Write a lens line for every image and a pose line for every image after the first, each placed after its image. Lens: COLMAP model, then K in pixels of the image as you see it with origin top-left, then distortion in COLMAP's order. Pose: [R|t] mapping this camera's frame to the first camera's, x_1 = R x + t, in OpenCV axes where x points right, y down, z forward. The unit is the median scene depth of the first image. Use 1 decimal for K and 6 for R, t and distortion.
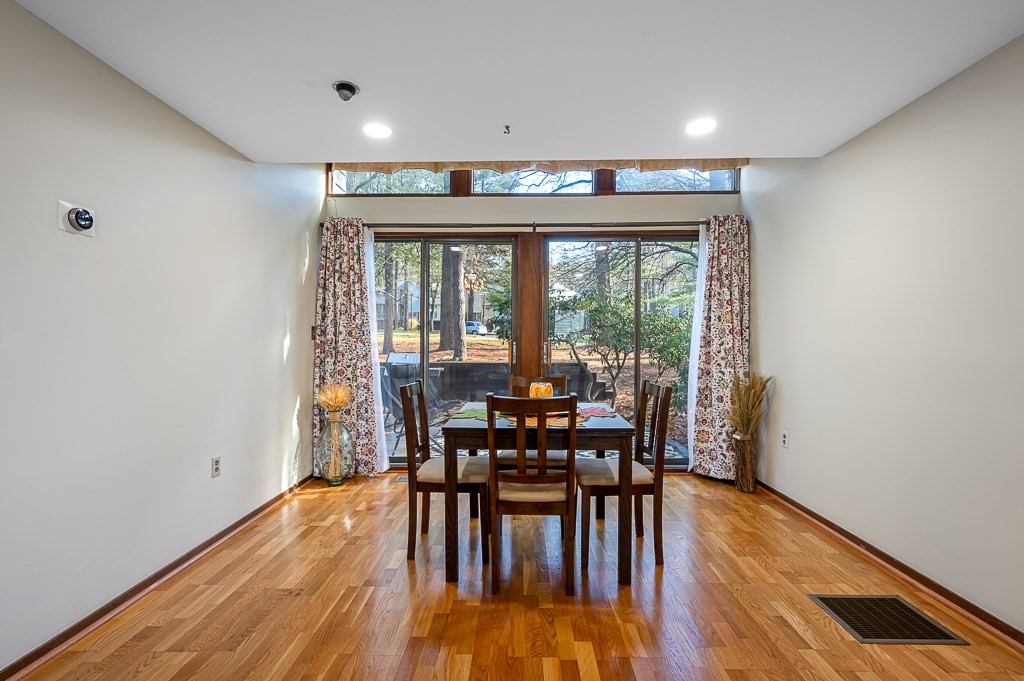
lens RADIAL K [[478.8, 0, 511.6], [0, 478.8, 340.4], [0, 0, 1]] dist [-0.000244, -0.000201]
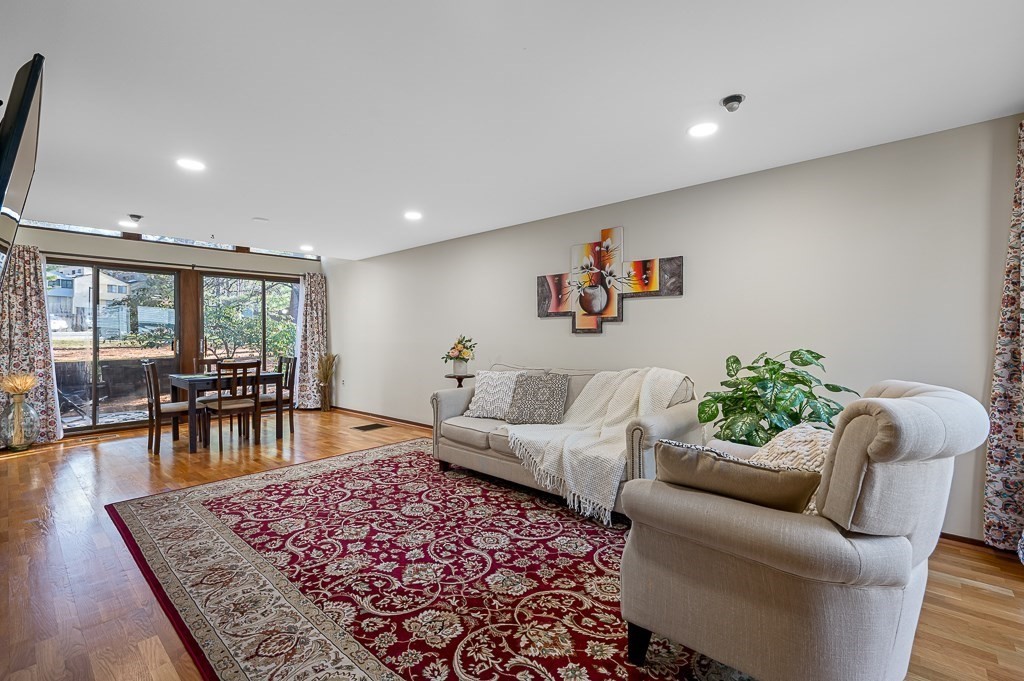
lens RADIAL K [[438.8, 0, 511.6], [0, 438.8, 340.9], [0, 0, 1]] dist [0.001839, -0.000123]
pose [[0.646709, -0.015027, 0.762589, -0.395536], [0.007548, 0.999883, 0.013302, -0.003773], [-0.762700, -0.002847, 0.646746, -0.762544]]
